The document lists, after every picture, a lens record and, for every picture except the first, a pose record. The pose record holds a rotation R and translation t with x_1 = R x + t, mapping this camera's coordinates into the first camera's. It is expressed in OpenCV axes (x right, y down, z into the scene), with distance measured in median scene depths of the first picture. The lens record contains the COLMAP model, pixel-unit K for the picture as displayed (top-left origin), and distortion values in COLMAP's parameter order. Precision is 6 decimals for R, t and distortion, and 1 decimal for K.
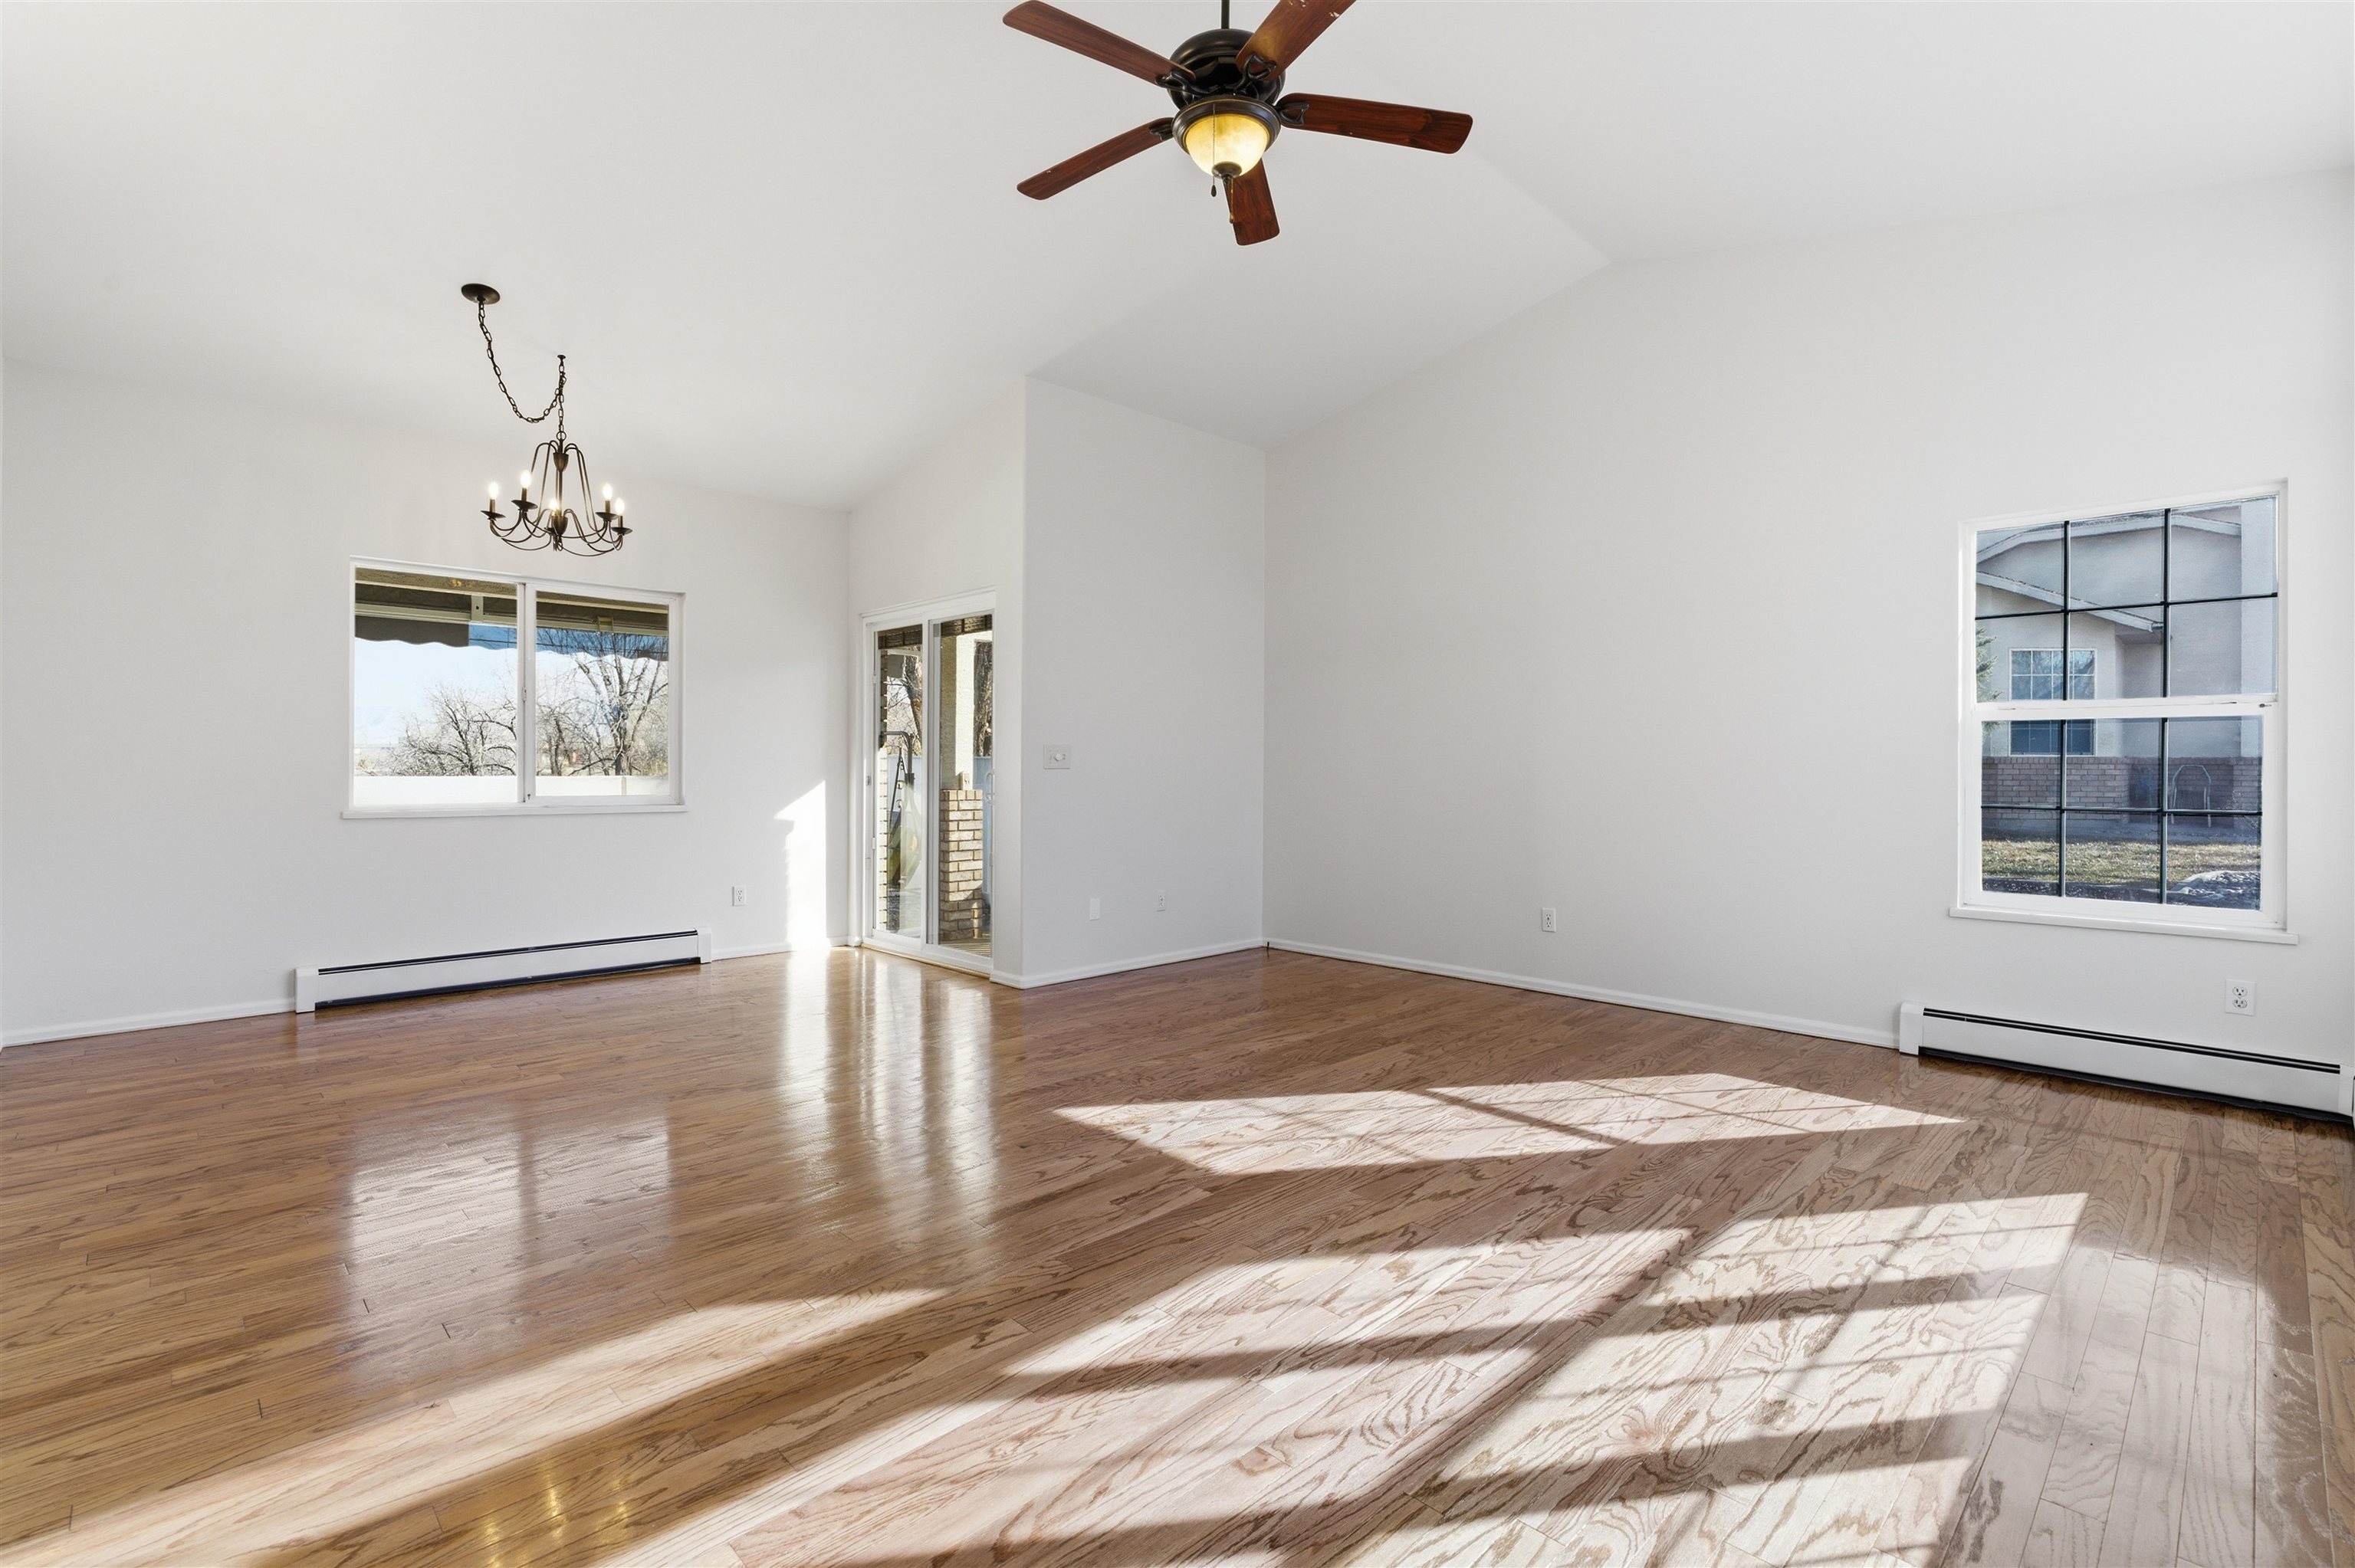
lens RADIAL K [[1067.5, 0, 1179.9], [0, 1067.5, 780.8], [0, 0, 1]] dist [0.000544, 0.001348]
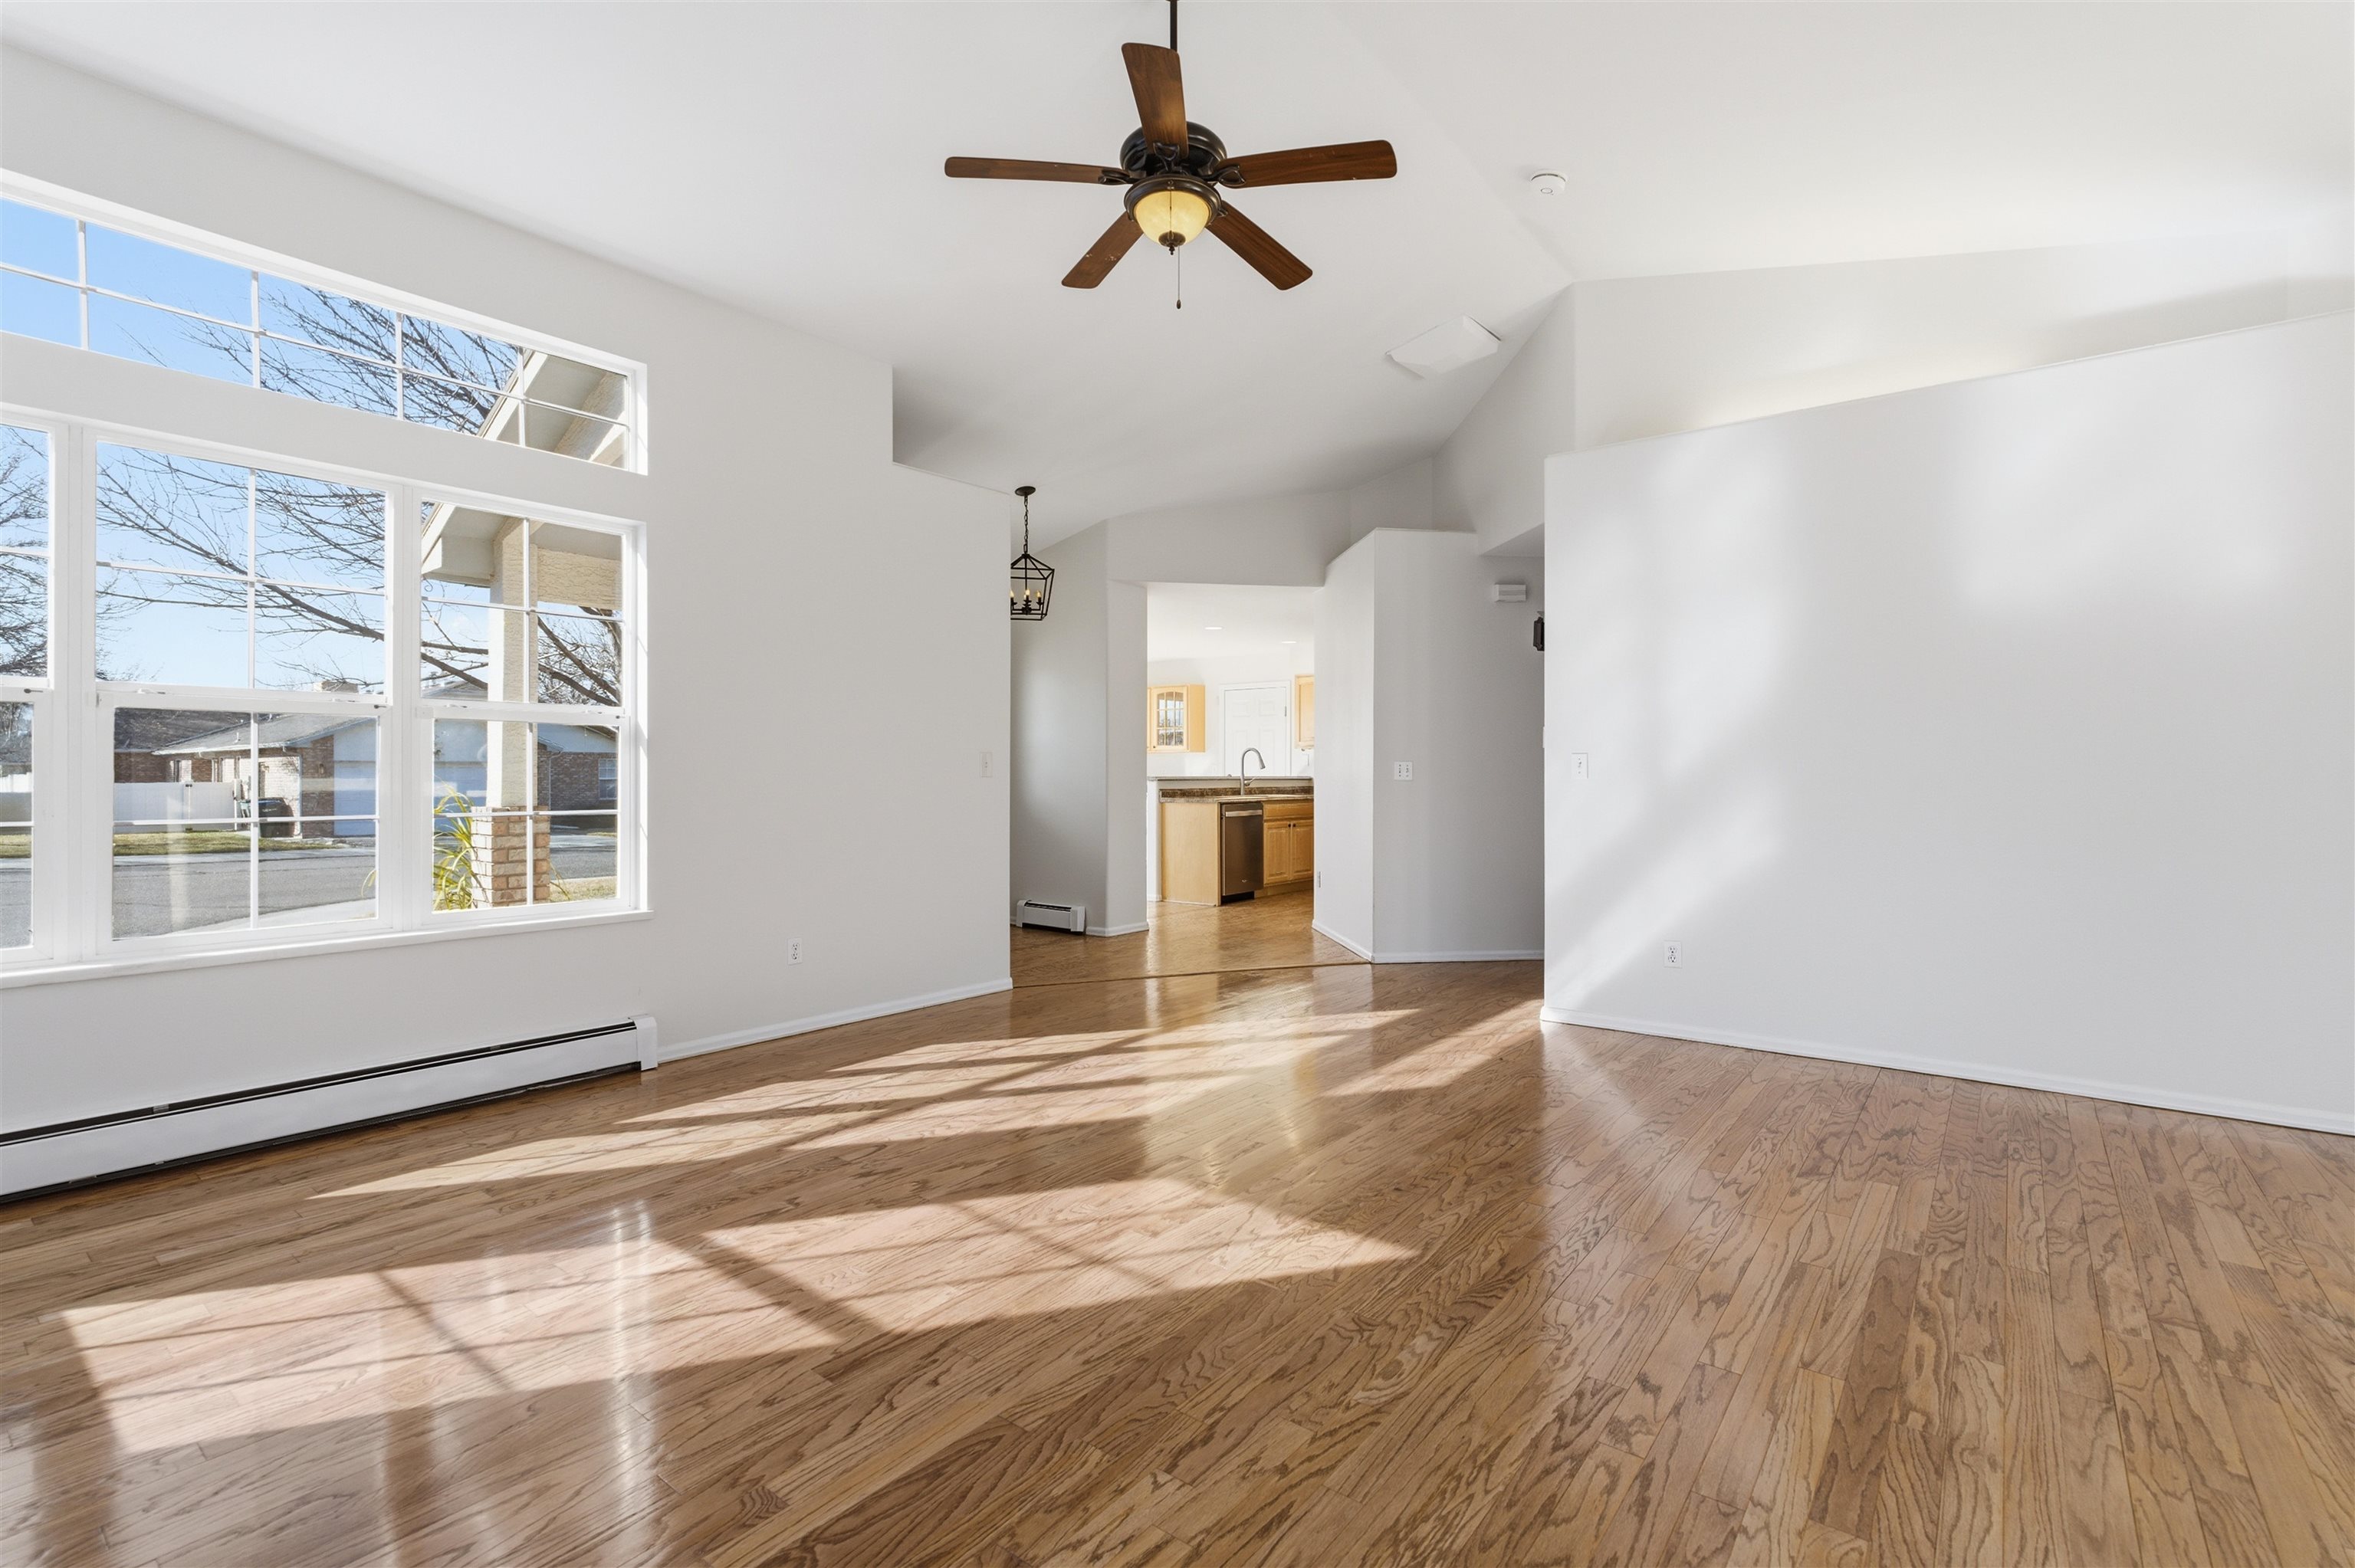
lens RADIAL K [[1067.5, 0, 1179.9], [0, 1067.5, 780.8], [0, 0, 1]] dist [0.000544, 0.001348]
pose [[-0.991175, -0.005202, -0.132459, 0.177948], [-0.007218, 0.999865, 0.014750, -0.023065], [0.132365, 0.015576, -0.991079, 2.076554]]
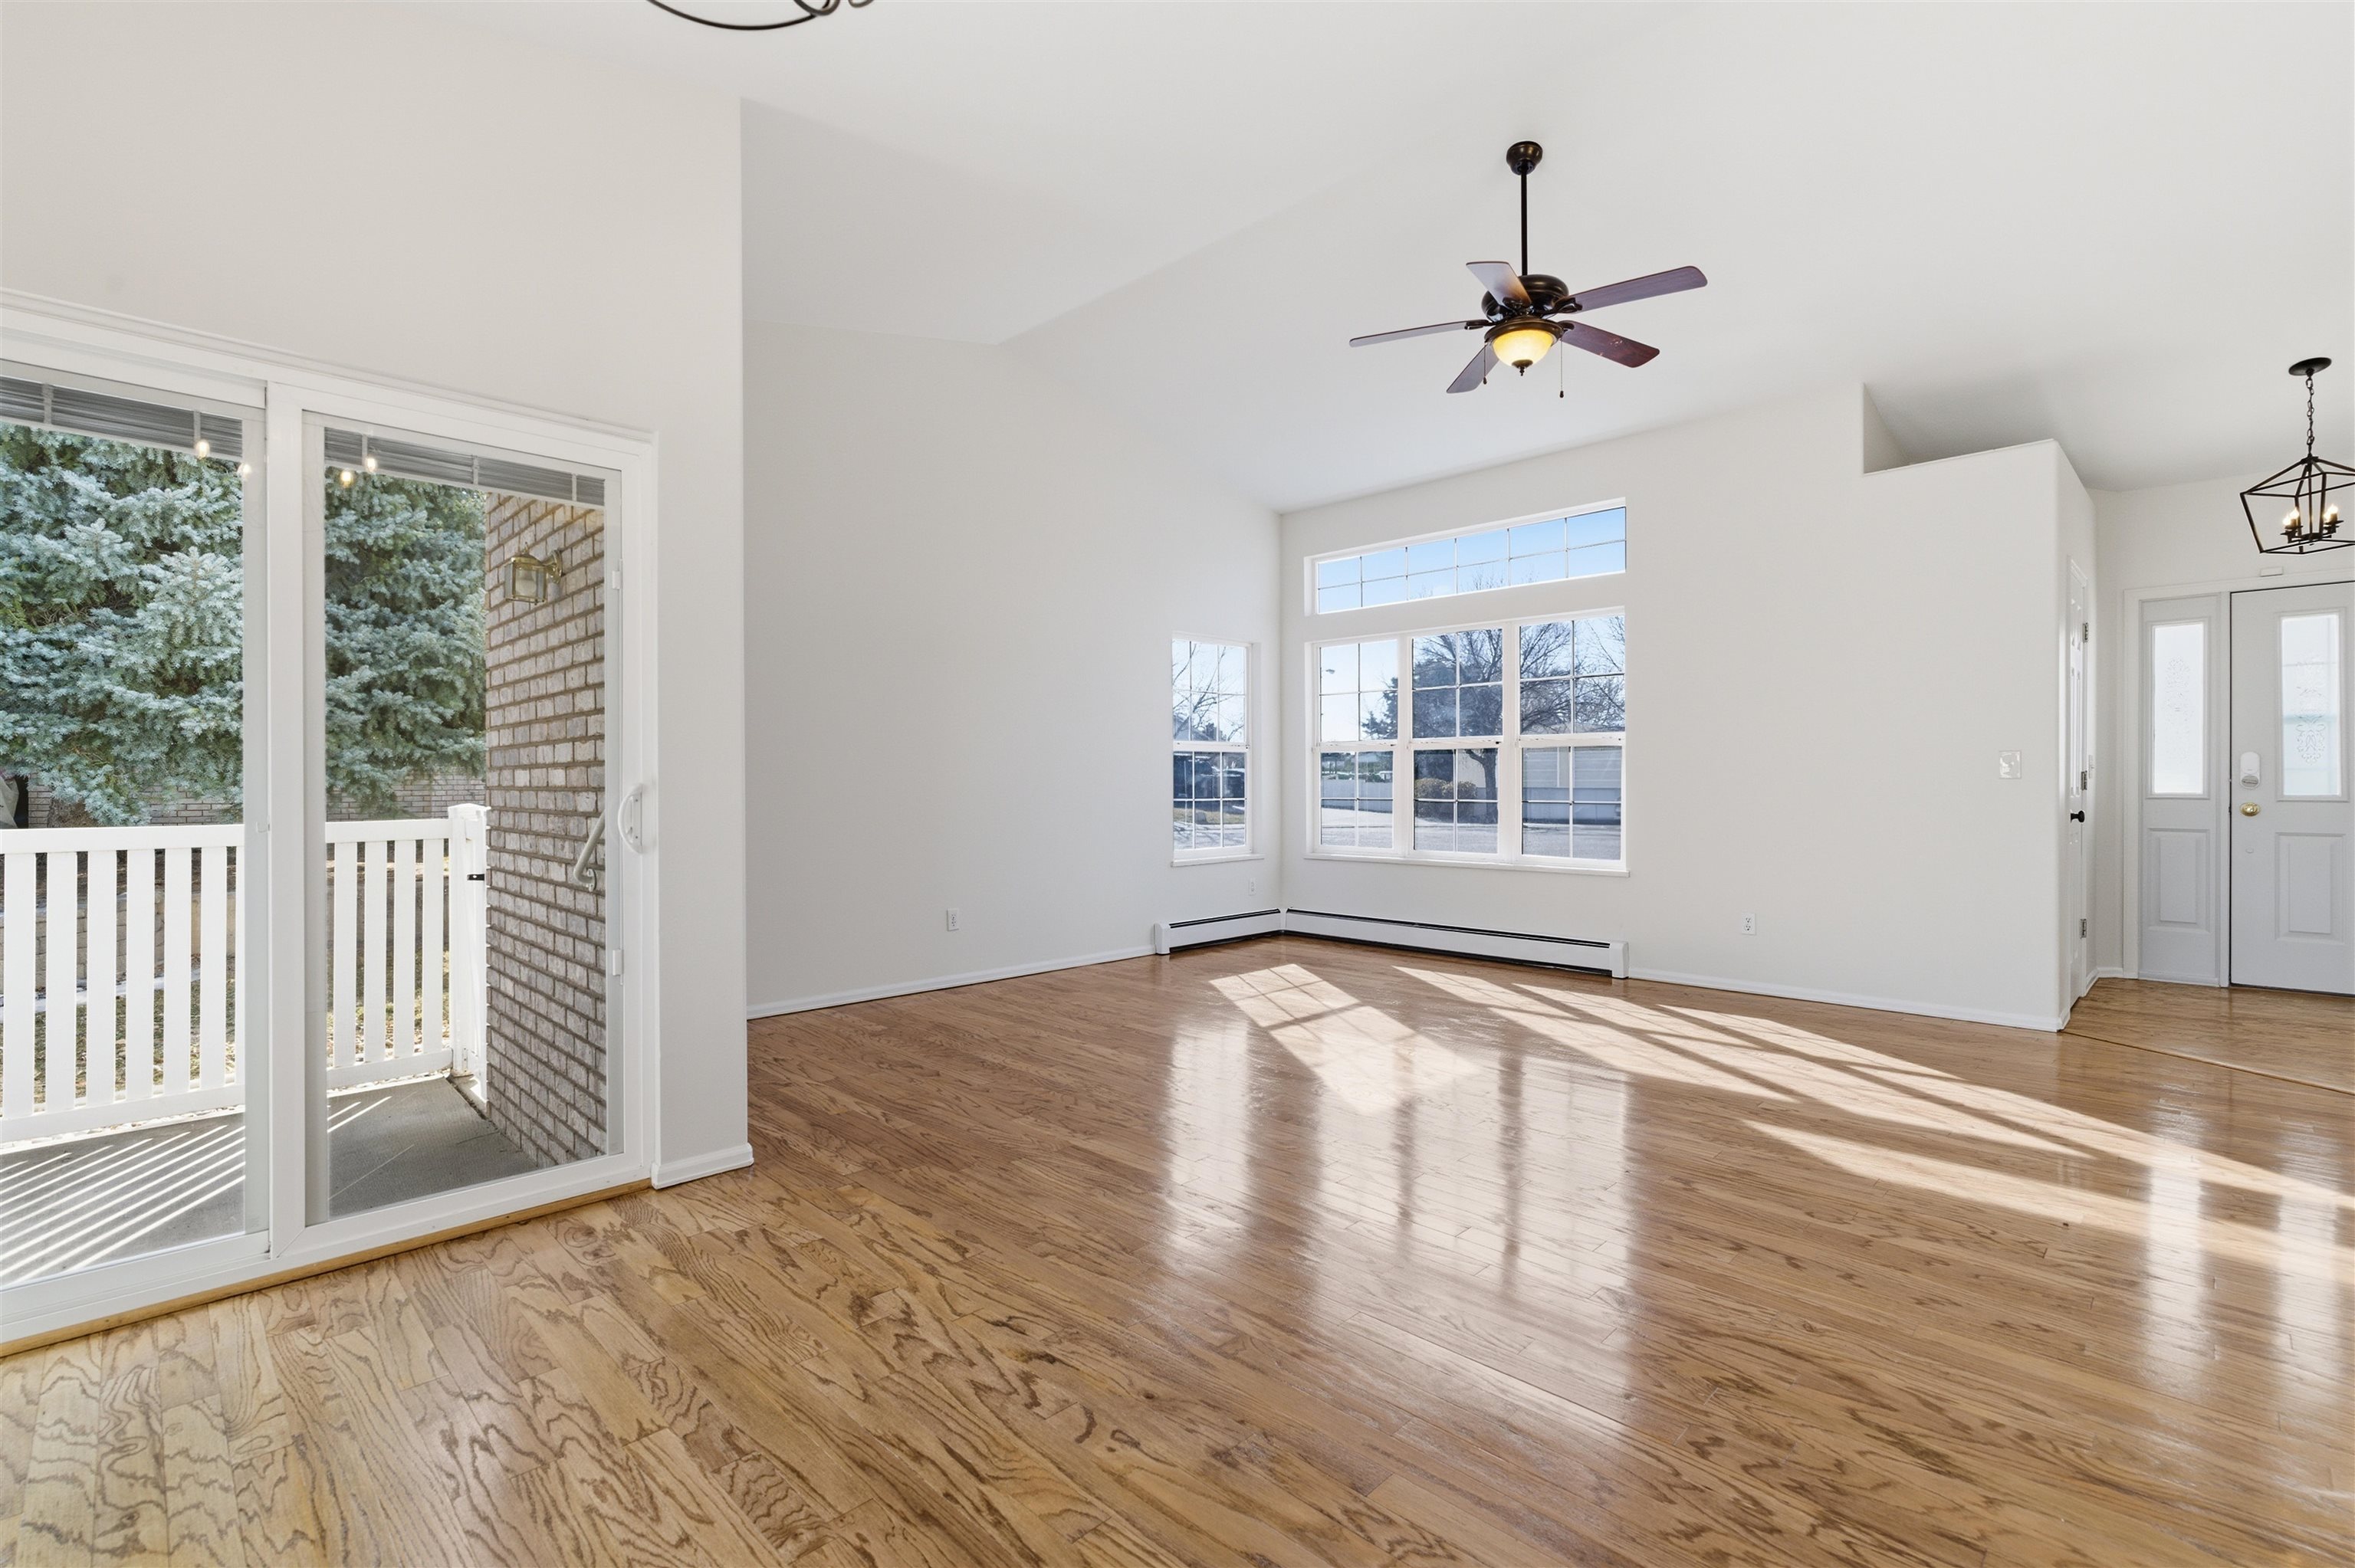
lens RADIAL K [[1067.5, 0, 1179.9], [0, 1067.5, 780.8], [0, 0, 1]] dist [0.000544, 0.001348]
pose [[-0.001062, -0.003369, 0.999994, -1.386675], [0.011759, 0.999925, 0.003381, -0.017032], [-0.999930, 0.011763, -0.001022, 1.440668]]
